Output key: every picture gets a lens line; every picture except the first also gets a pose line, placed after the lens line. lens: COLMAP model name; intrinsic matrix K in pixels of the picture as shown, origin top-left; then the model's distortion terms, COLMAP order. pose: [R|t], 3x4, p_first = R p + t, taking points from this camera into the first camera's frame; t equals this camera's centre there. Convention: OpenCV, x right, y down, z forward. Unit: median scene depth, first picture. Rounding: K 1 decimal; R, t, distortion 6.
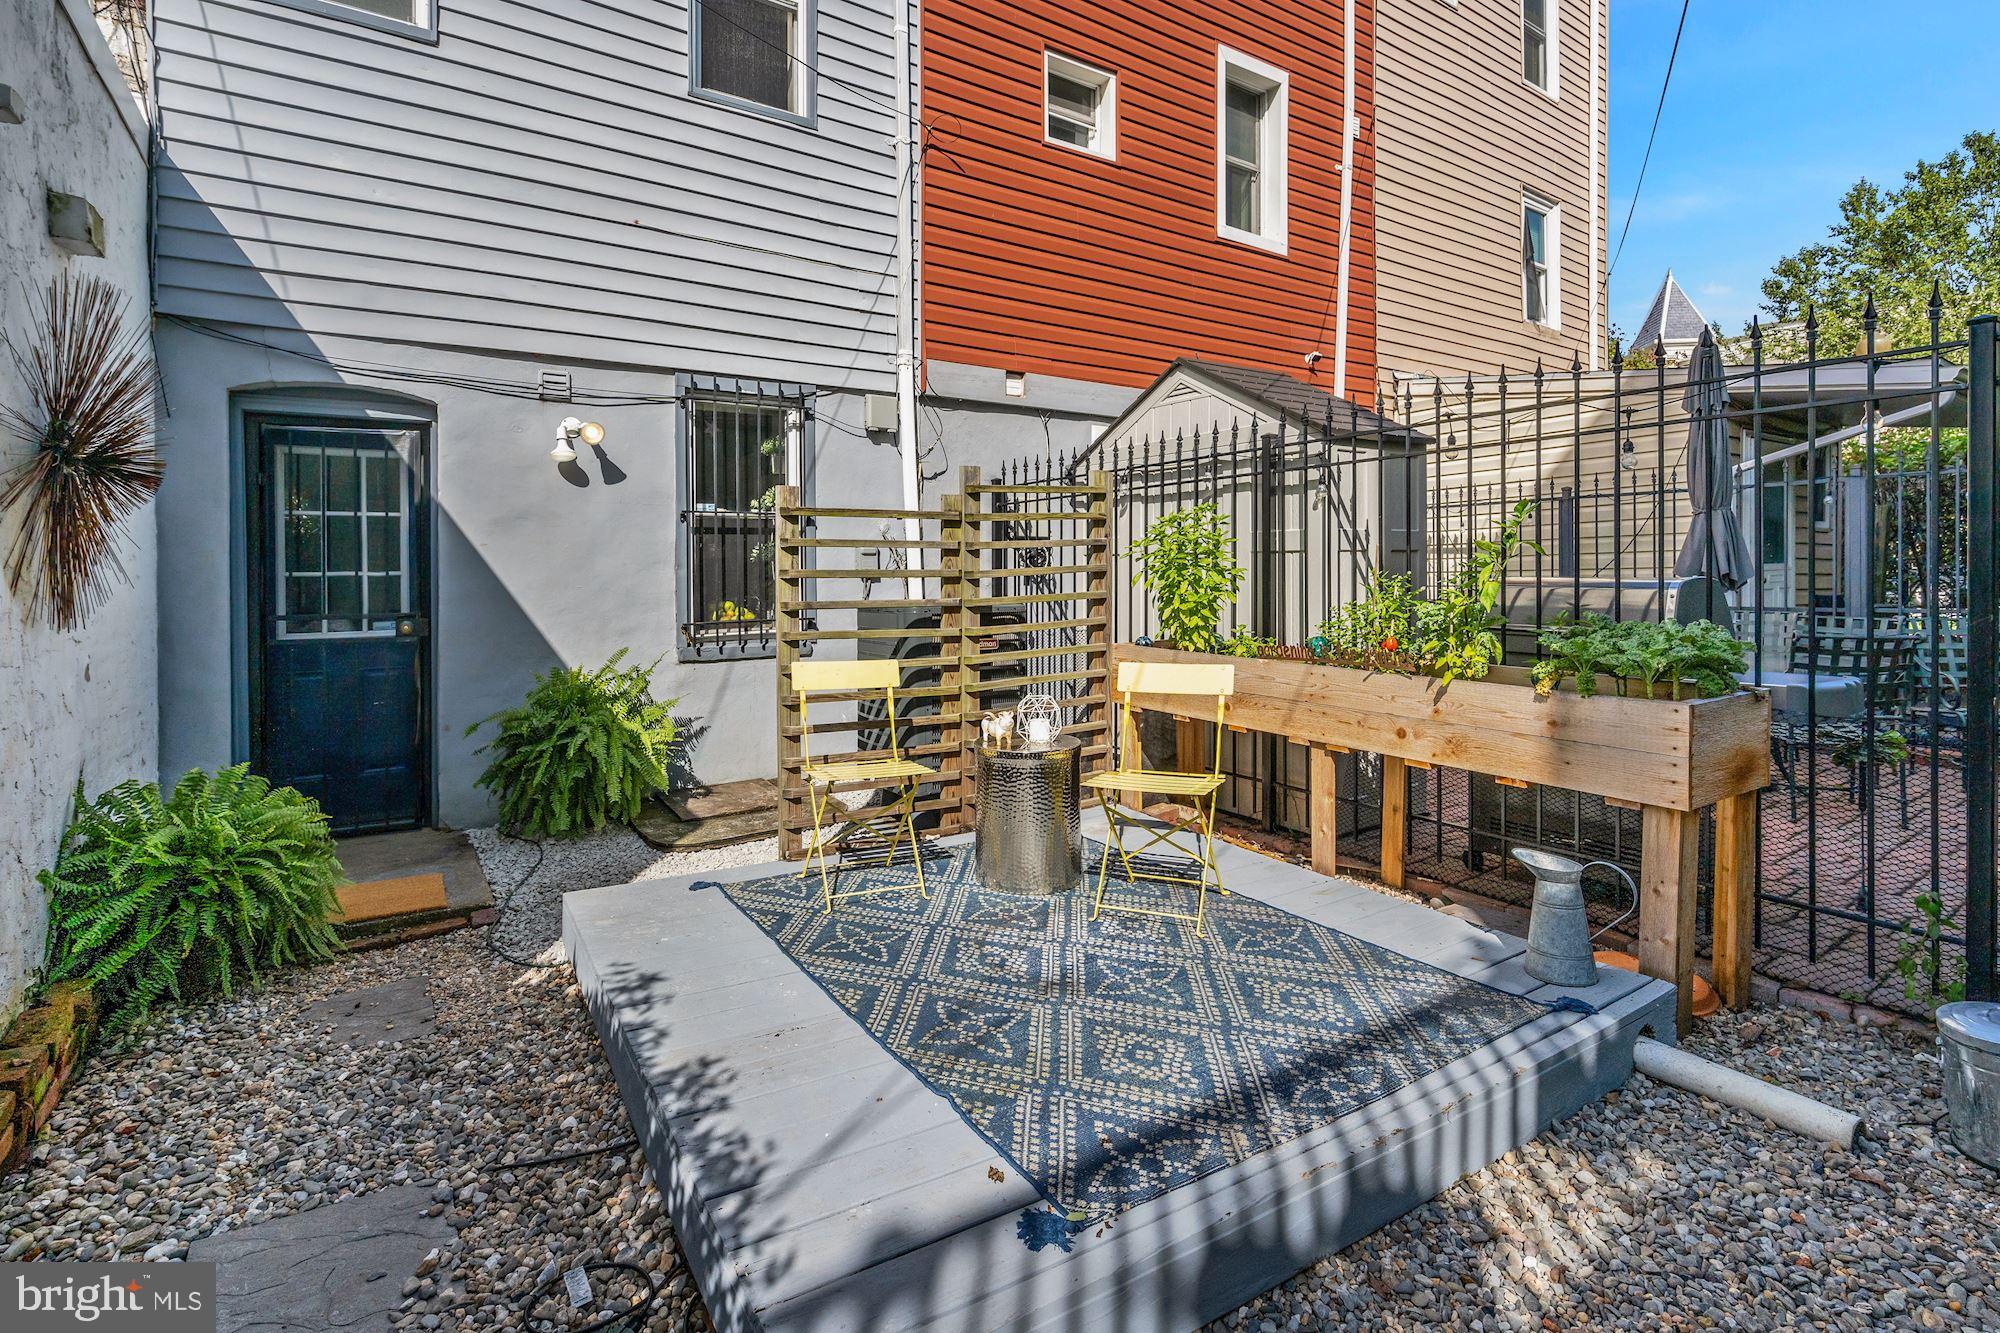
lens RADIAL K [[938.9, 0, 1012.4], [0, 938.9, 575.2], [0, 0, 1]] dist [-0.022382, 0.015243]
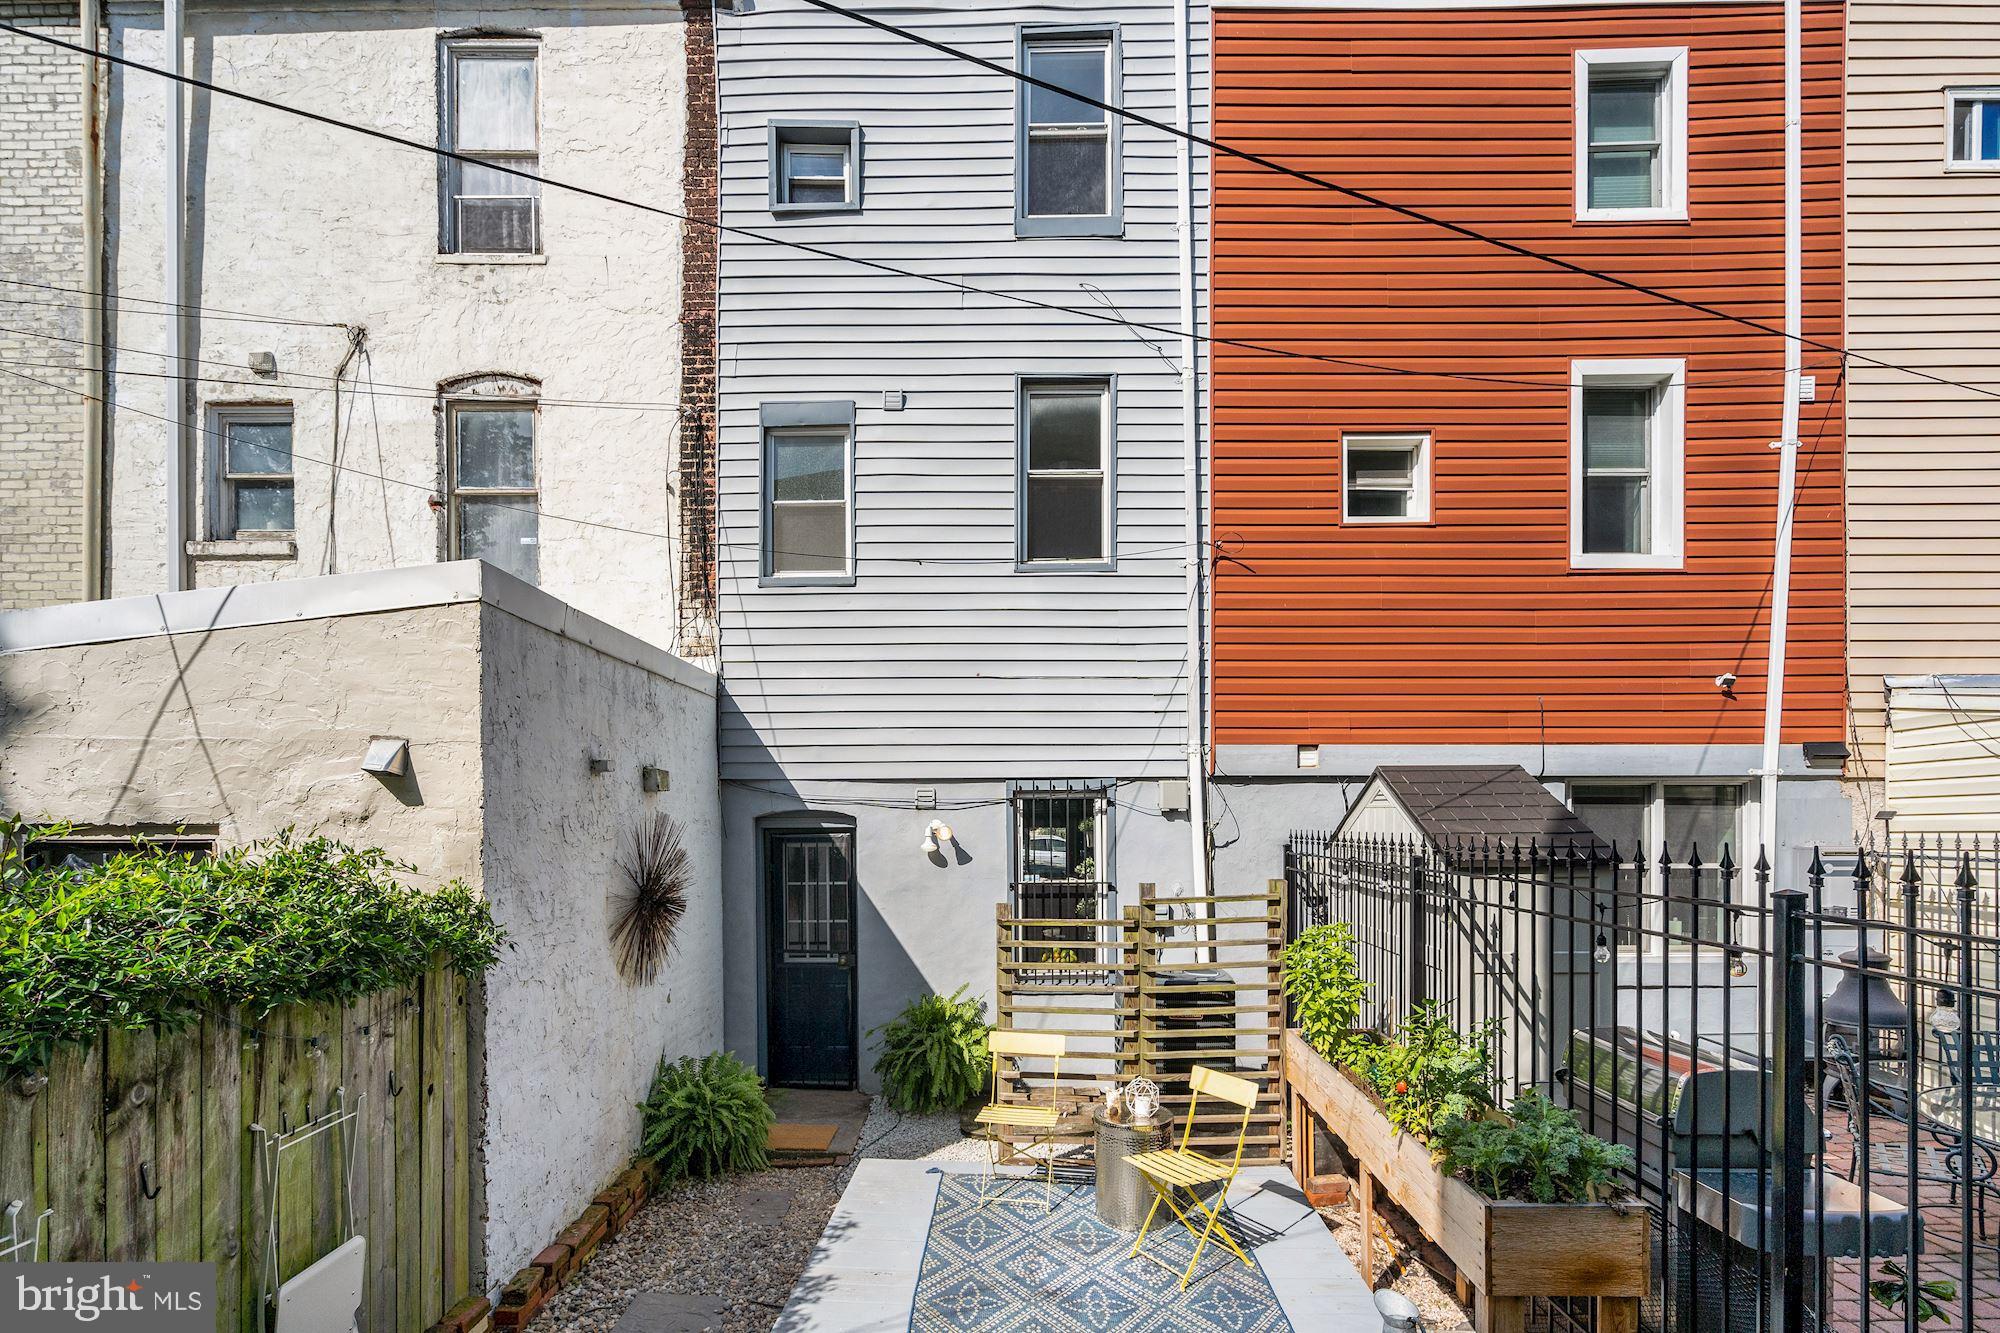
lens RADIAL K [[938.9, 0, 978.3], [0, 938.9, 839.1], [0, 0, 1]] dist [-0.022382, 0.015243]
pose [[0.822346, 0.007740, -0.568935, 0.392266], [-0.001708, 0.999937, 0.011133, -0.151709], [0.568985, -0.008184, 0.822307, -0.144844]]
